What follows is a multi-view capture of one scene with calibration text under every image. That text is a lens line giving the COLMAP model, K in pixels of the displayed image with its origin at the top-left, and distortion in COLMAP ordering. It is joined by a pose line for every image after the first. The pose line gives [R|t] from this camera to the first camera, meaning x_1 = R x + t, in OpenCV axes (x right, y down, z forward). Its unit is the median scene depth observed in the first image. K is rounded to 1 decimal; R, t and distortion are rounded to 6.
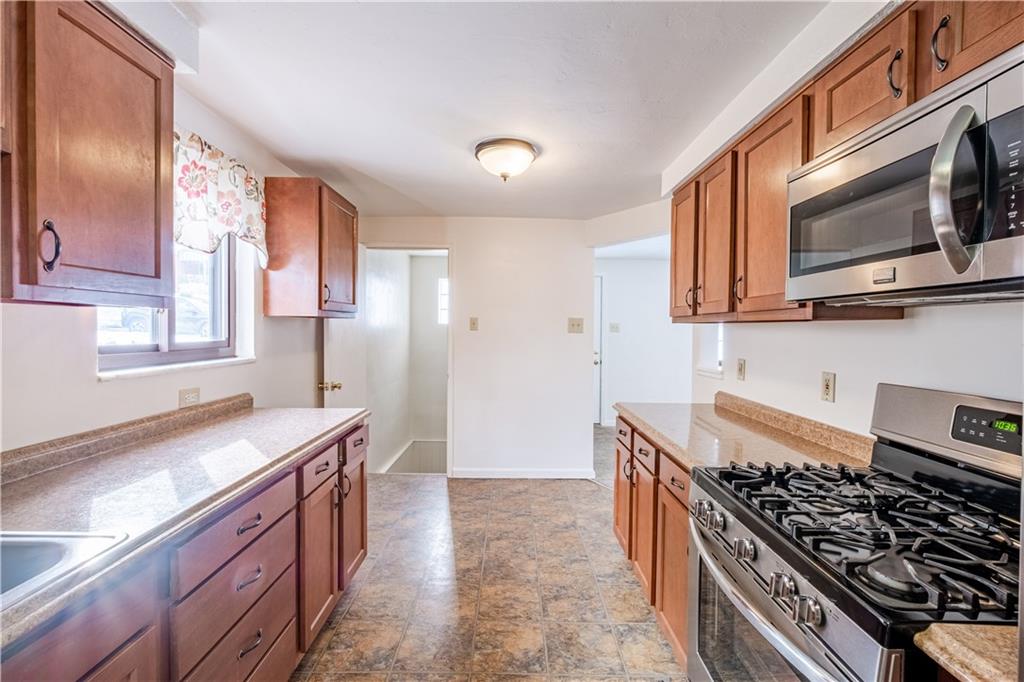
lens RADIAL K [[448.0, 0, 512.6], [0, 448.0, 337.2], [0, 0, 1]] dist [-0.003400, -0.000544]
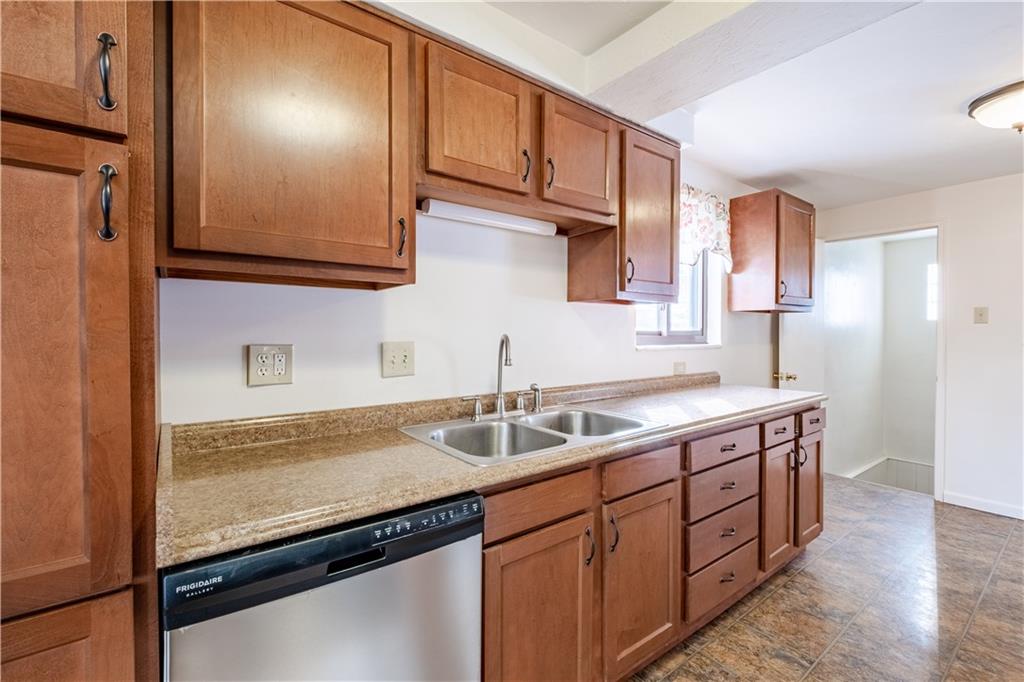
lens RADIAL K [[448.0, 0, 512.4], [0, 448.0, 338.3], [0, 0, 1]] dist [-0.003400, -0.000544]
pose [[0.600478, 0.000606, -0.799641, 0.082994], [-0.010244, 0.999923, -0.006934, 0.045965], [0.799575, 0.012355, 0.600439, -0.241145]]
